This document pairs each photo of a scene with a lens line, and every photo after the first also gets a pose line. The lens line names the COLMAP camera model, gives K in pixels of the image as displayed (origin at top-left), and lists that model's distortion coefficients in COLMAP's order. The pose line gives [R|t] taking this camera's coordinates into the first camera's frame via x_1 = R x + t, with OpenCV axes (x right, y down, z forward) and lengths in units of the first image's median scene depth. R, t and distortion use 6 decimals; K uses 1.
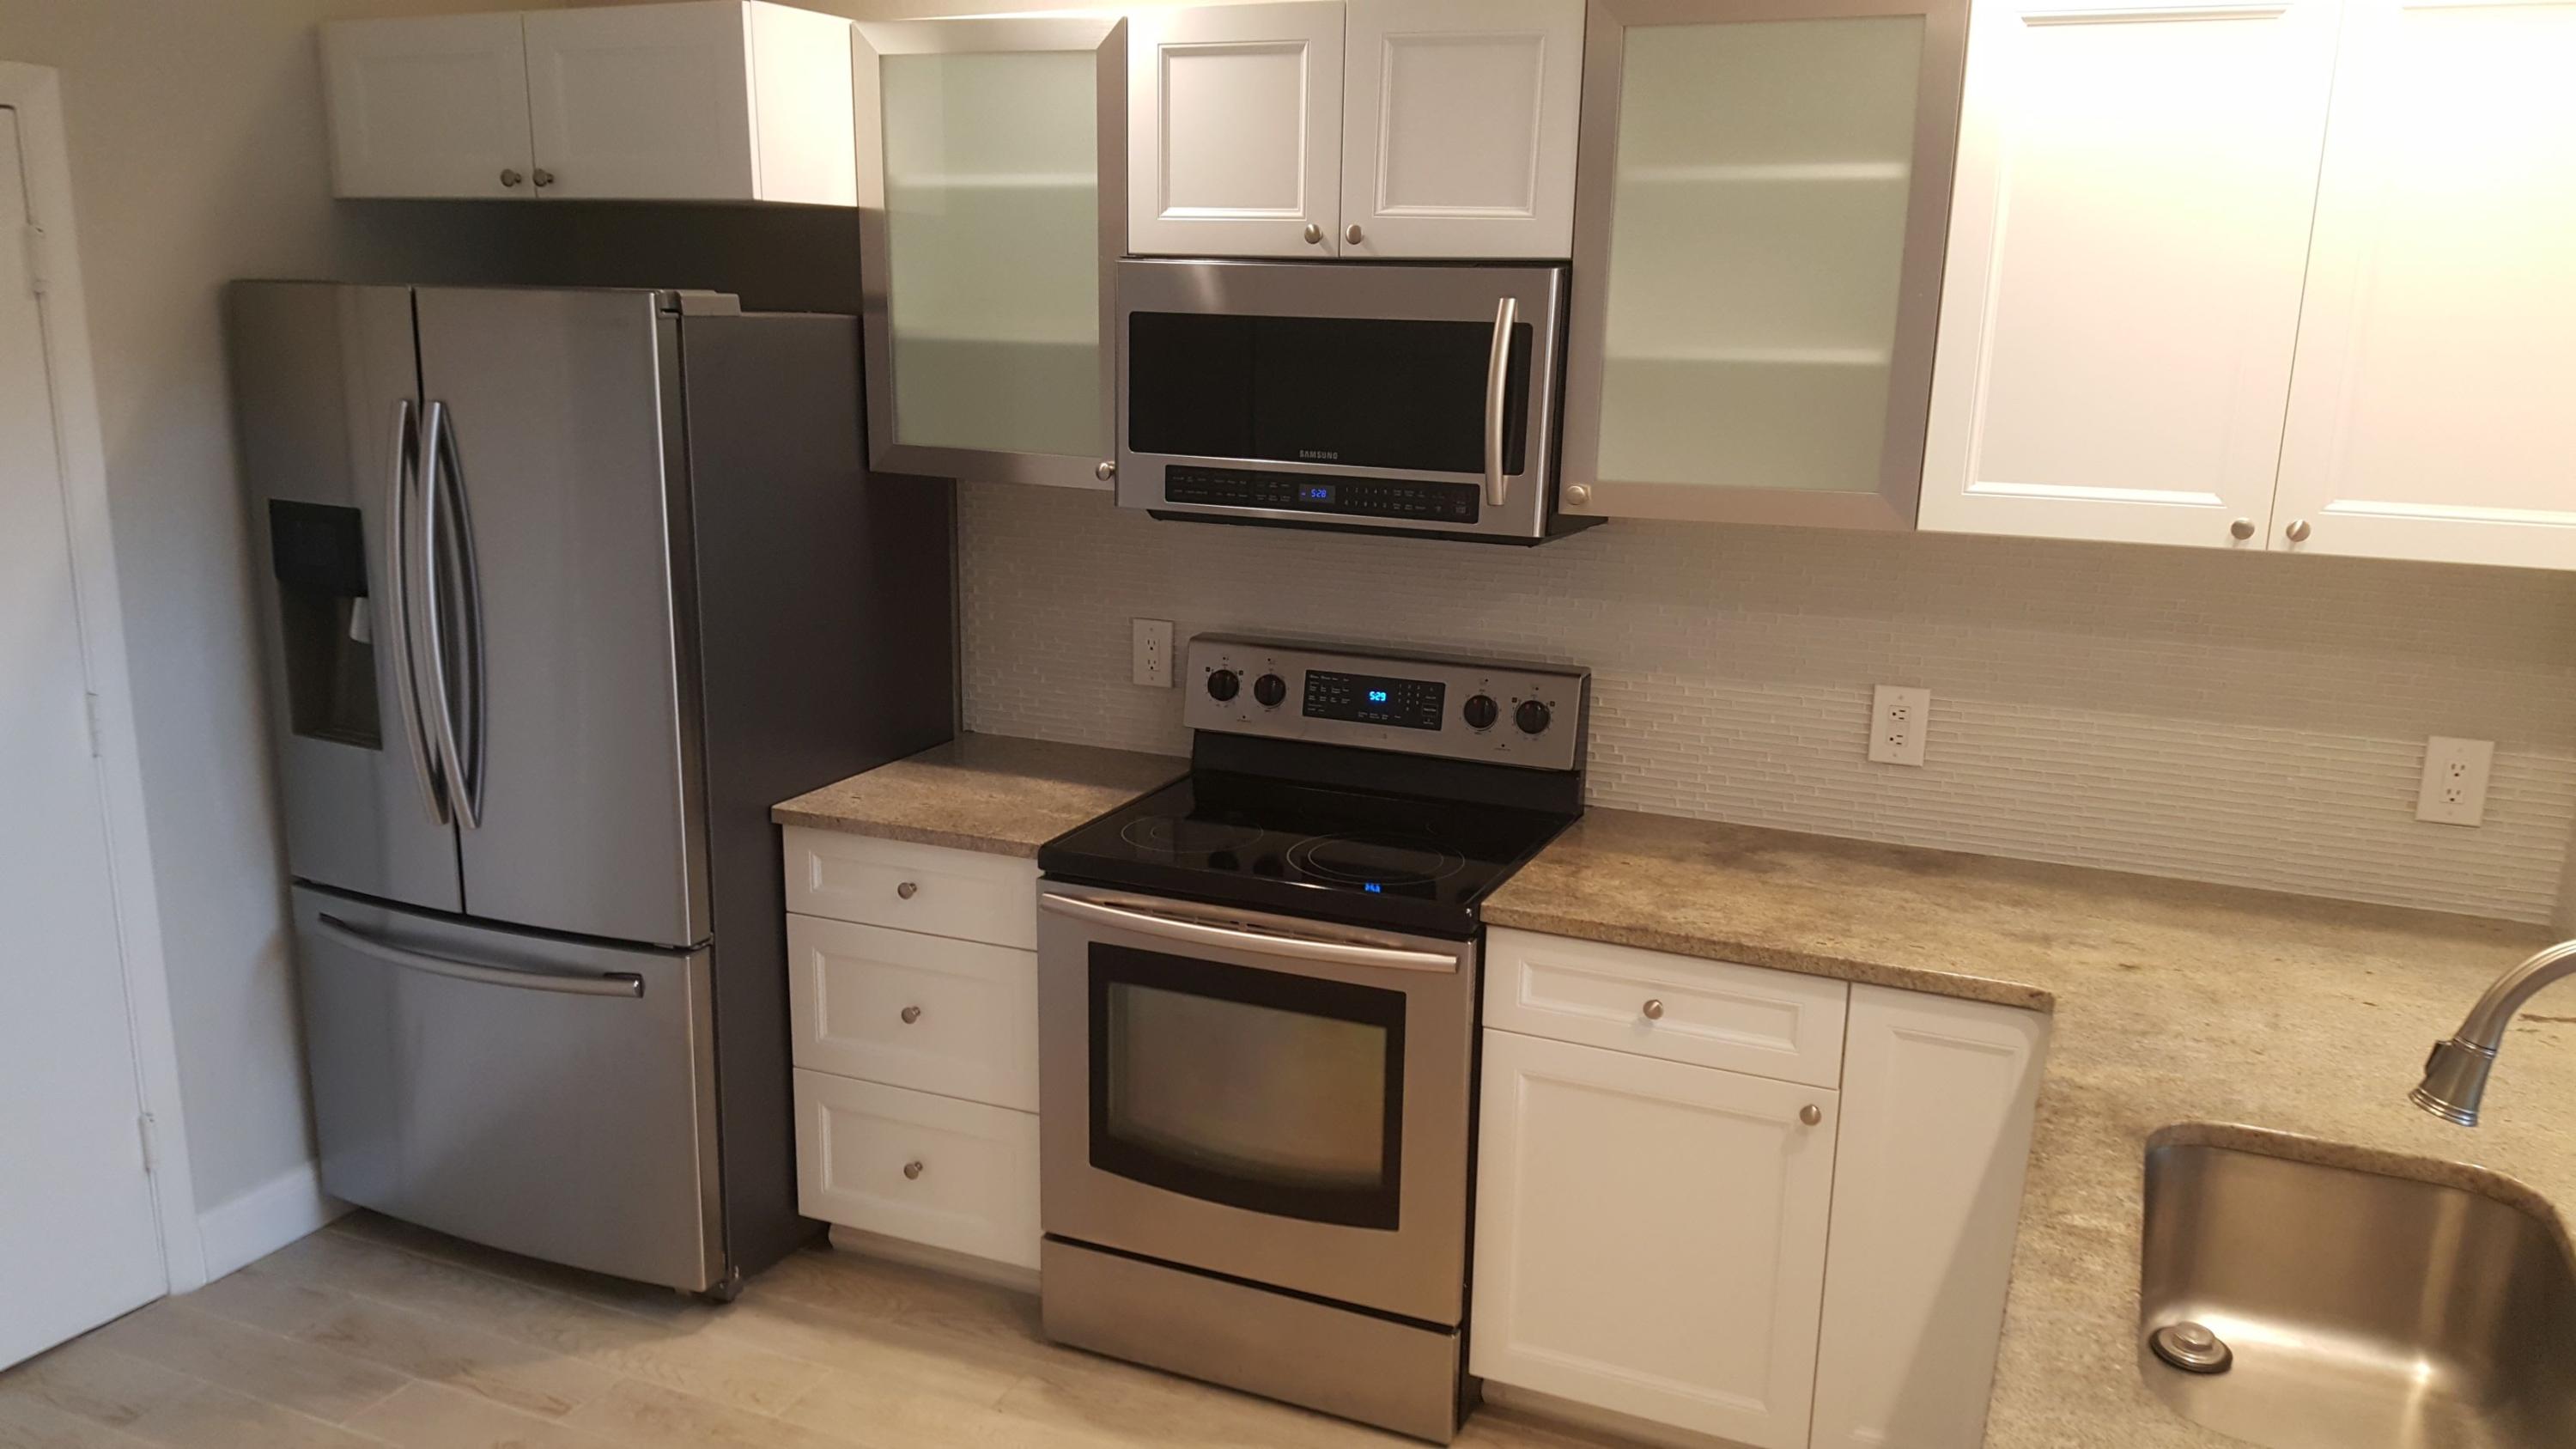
lens RADIAL K [[1928.3, 0, 1287.9], [0, 1928.3, 778.0], [0, 0, 1]] dist [0.042645, -0.003798]
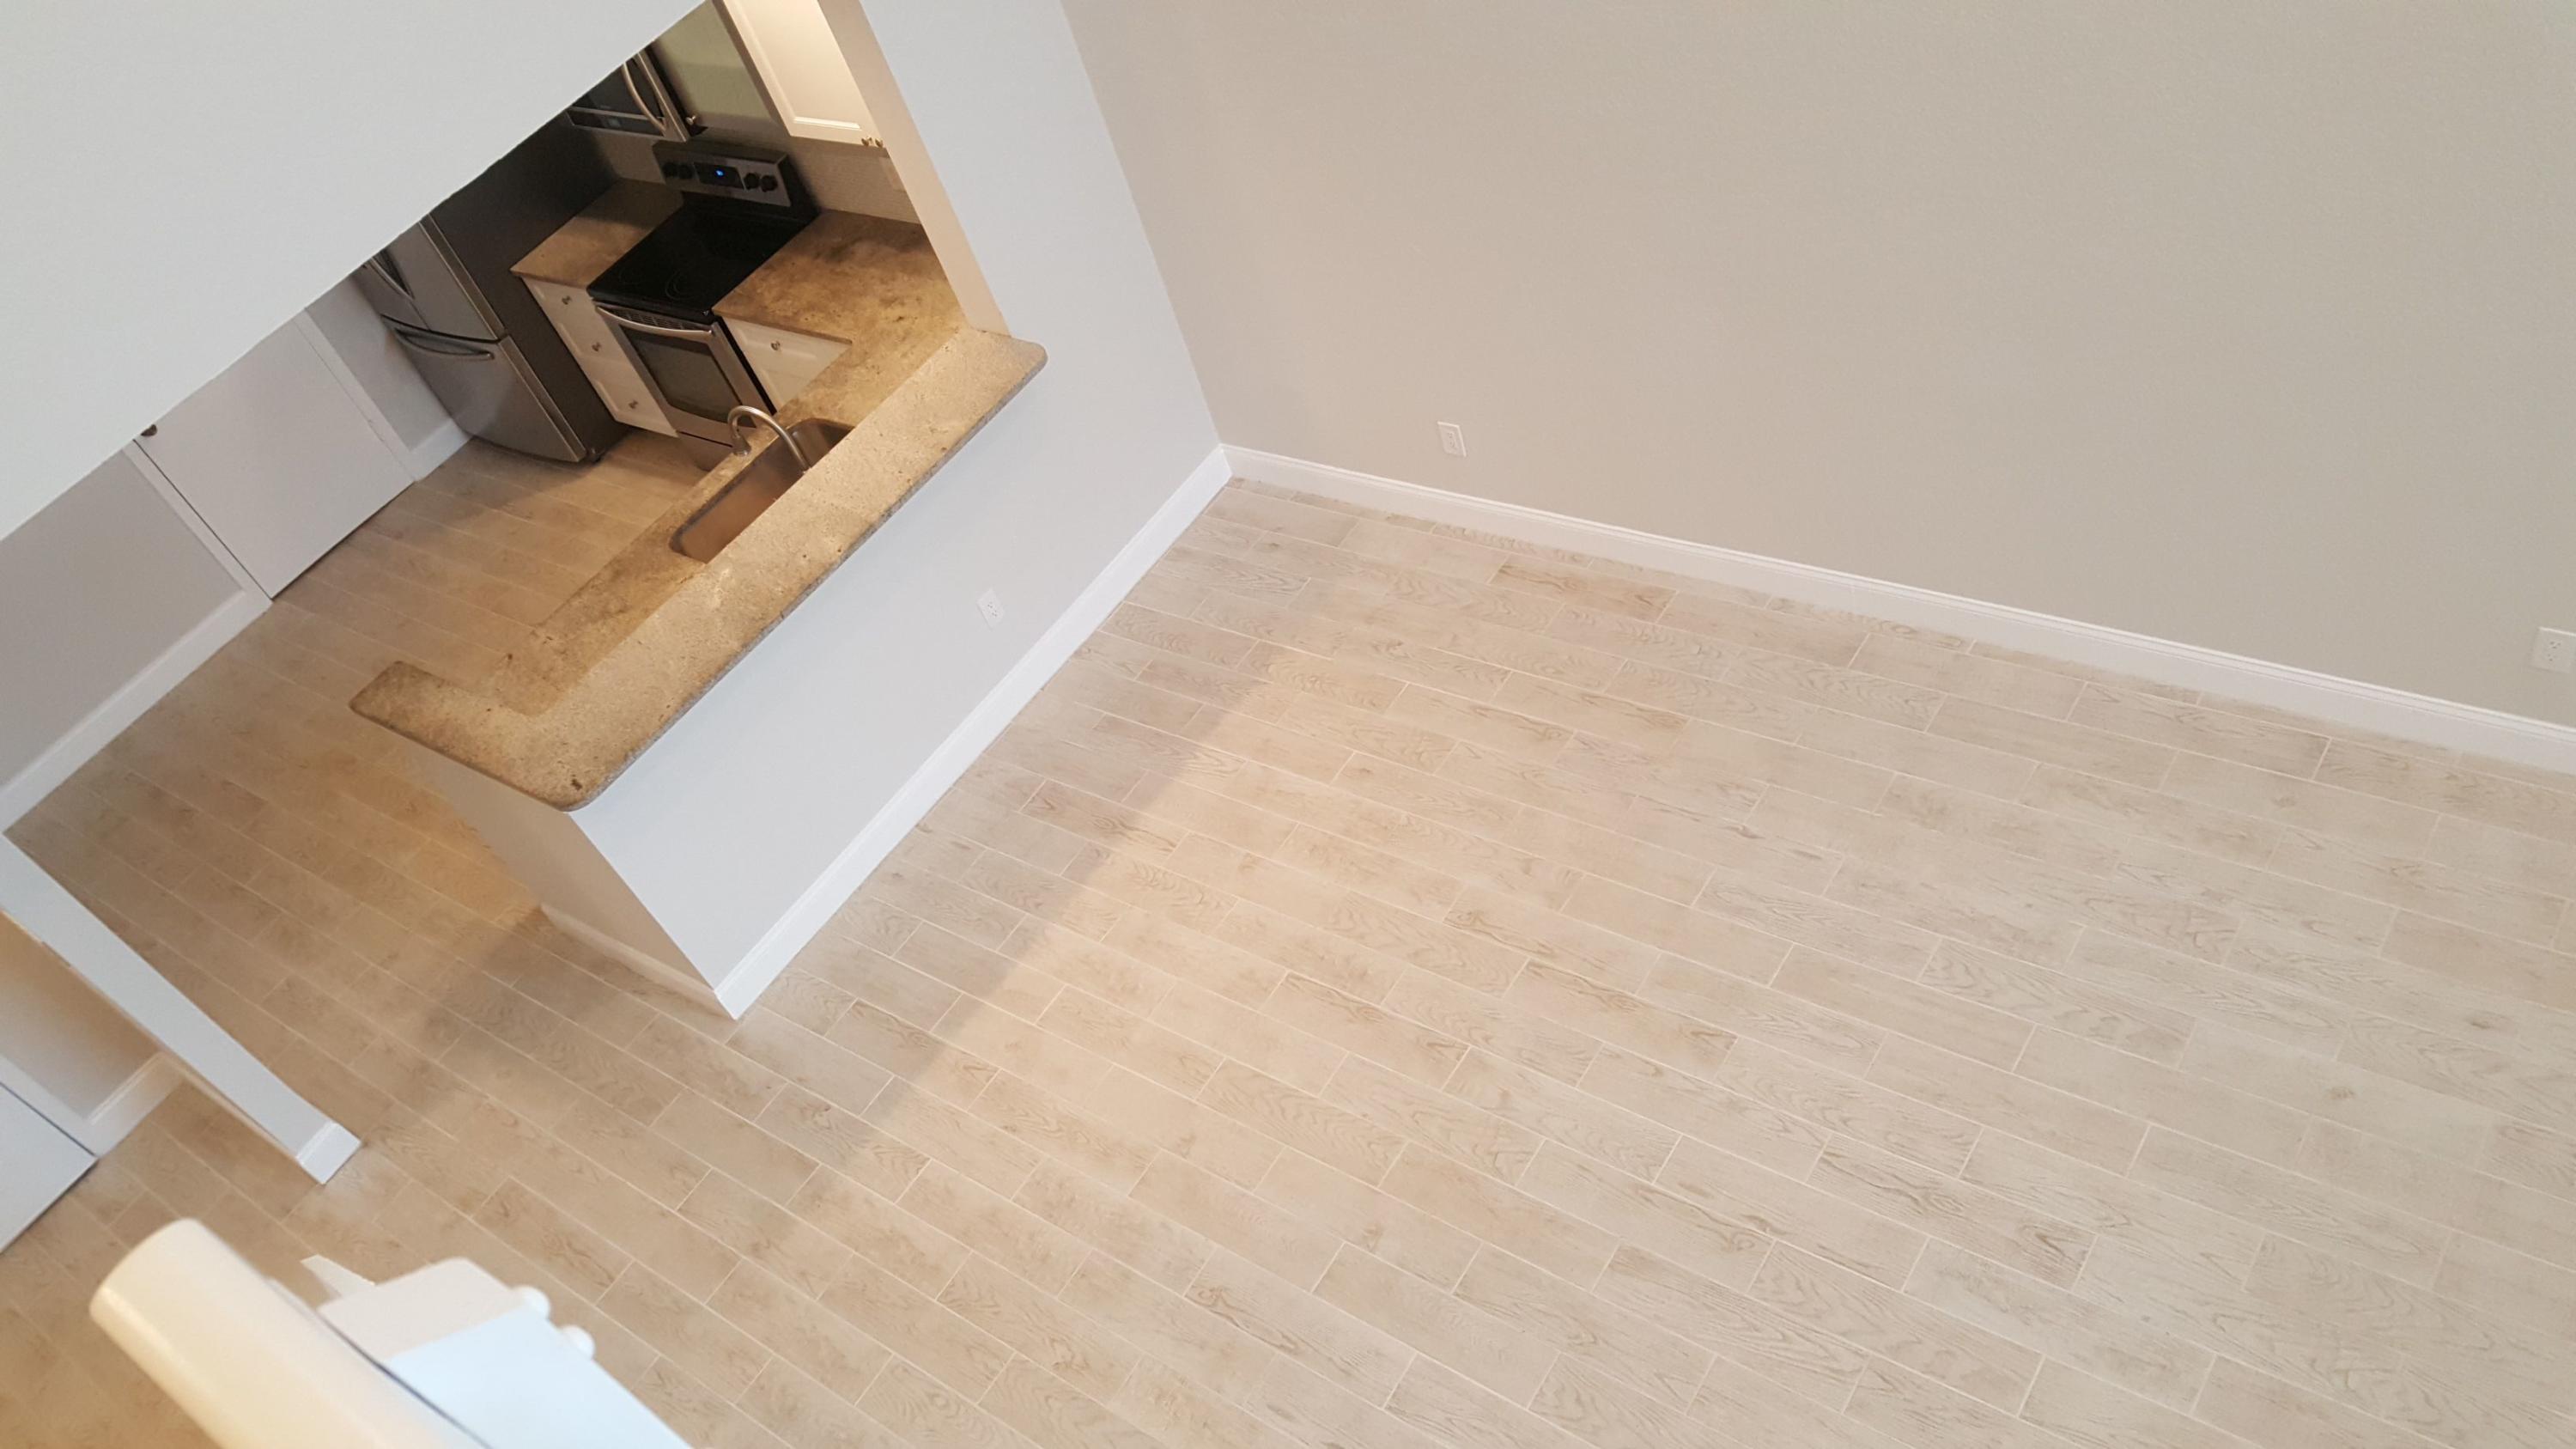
lens RADIAL K [[1928.3, 0, 1287.9], [0, 1928.3, 778.0], [0, 0, 1]] dist [0.042645, -0.003798]
pose [[0.931894, -0.046900, -0.359685, 1.453648], [0.241812, 0.819442, 0.519655, -0.486835], [0.270369, -0.571240, 0.774975, -0.929036]]
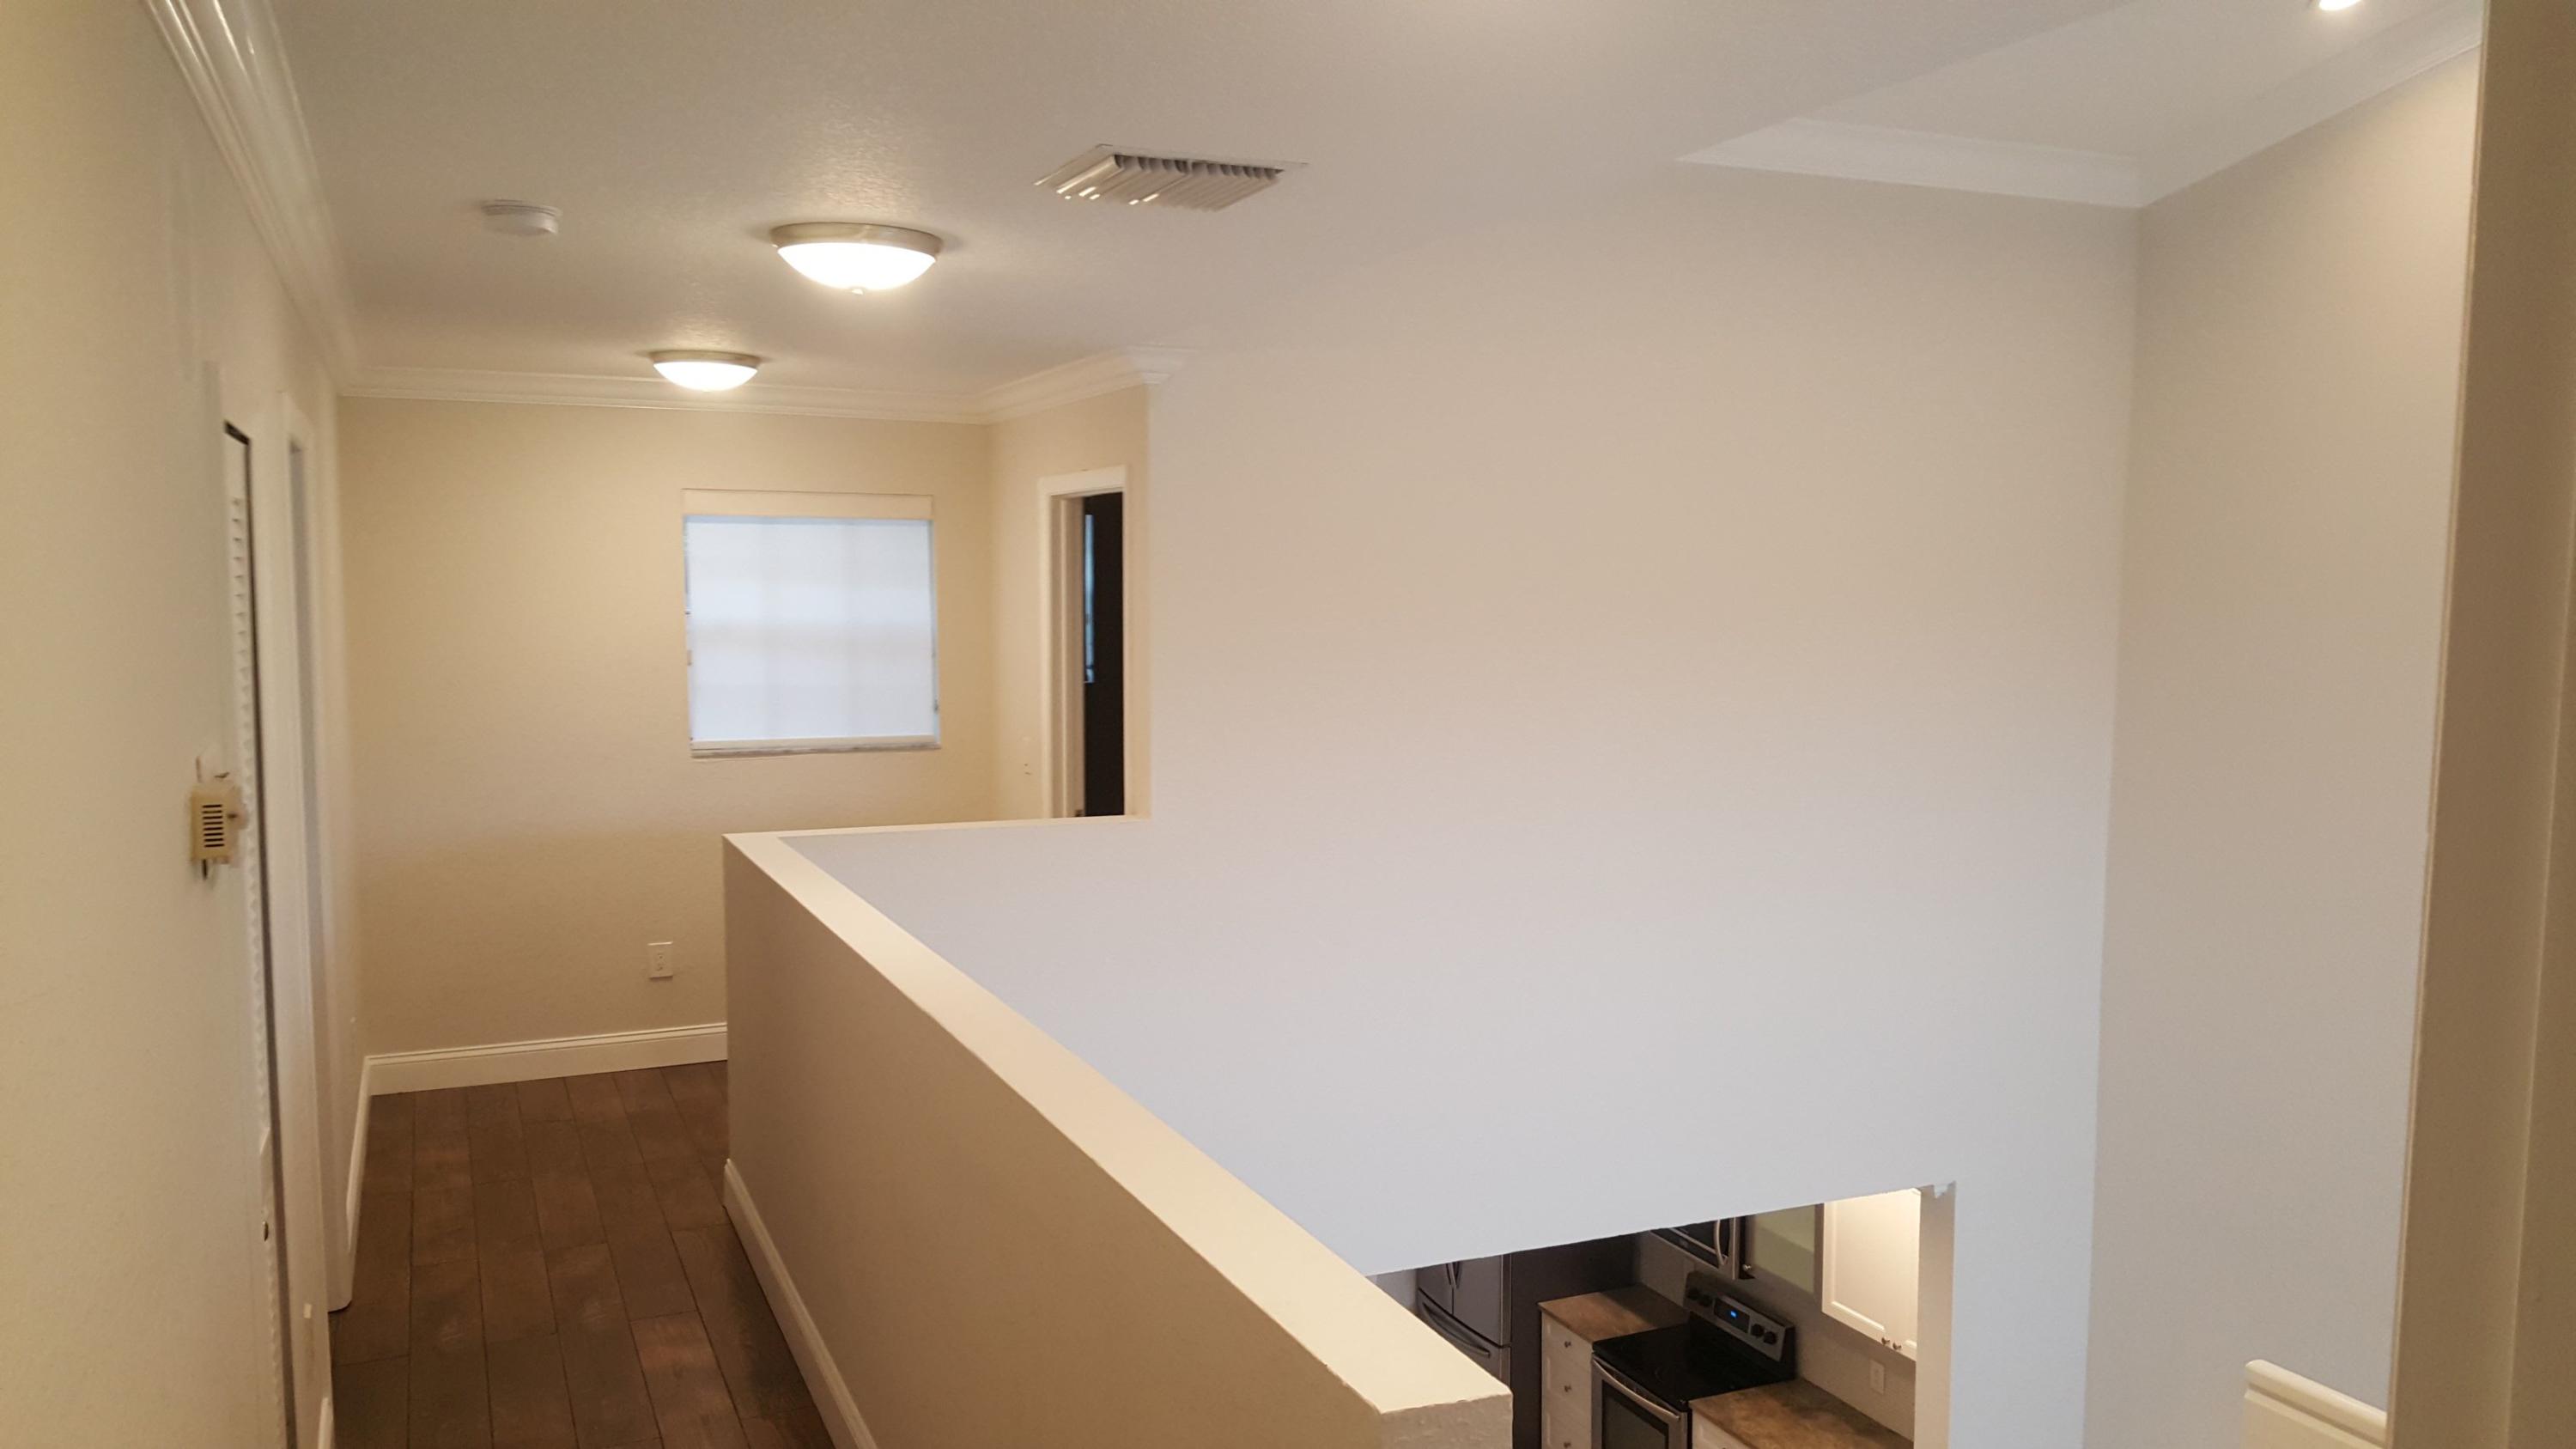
lens RADIAL K [[1928.3, 0, 1287.9], [0, 1928.3, 778.0], [0, 0, 1]] dist [0.042645, -0.003798]
pose [[0.726733, 0.045957, -0.685381, 1.502251], [-0.141684, 0.986333, -0.084096, -0.494017], [0.672149, 0.158223, 0.723312, -1.590356]]
